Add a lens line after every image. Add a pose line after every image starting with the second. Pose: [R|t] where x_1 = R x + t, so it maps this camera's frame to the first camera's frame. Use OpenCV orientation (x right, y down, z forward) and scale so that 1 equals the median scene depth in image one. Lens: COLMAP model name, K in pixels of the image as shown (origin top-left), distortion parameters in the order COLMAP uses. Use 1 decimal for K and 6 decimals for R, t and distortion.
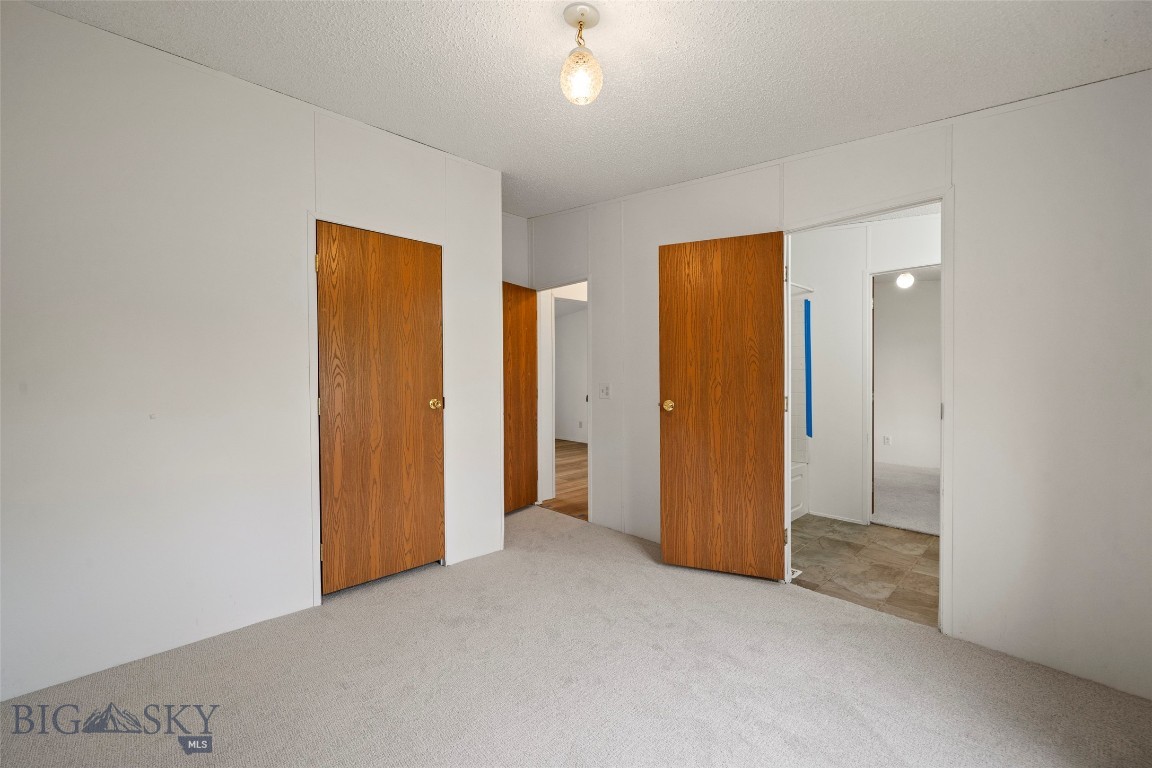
lens RADIAL K [[464.6, 0, 577.5], [0, 464.6, 376.2], [0, 0, 1]] dist [-0.001934, 0.000092]
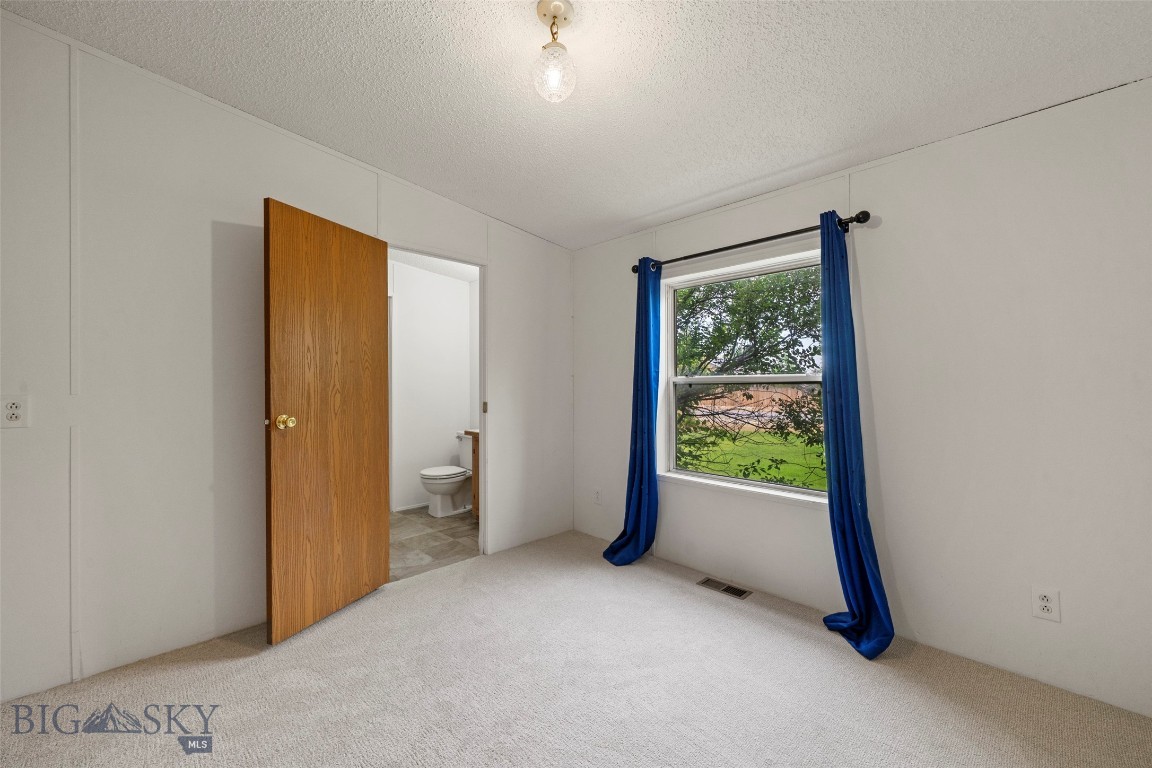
lens RADIAL K [[467.6, 0, 553.0], [0, 467.6, 378.9], [0, 0, 1]] dist [-0.003554, 0.000719]
pose [[-0.004734, 0.019394, 0.999801, -1.319997], [-0.002294, 0.999809, -0.019405, 0.021493], [-0.999986, -0.002385, -0.004689, 1.417237]]
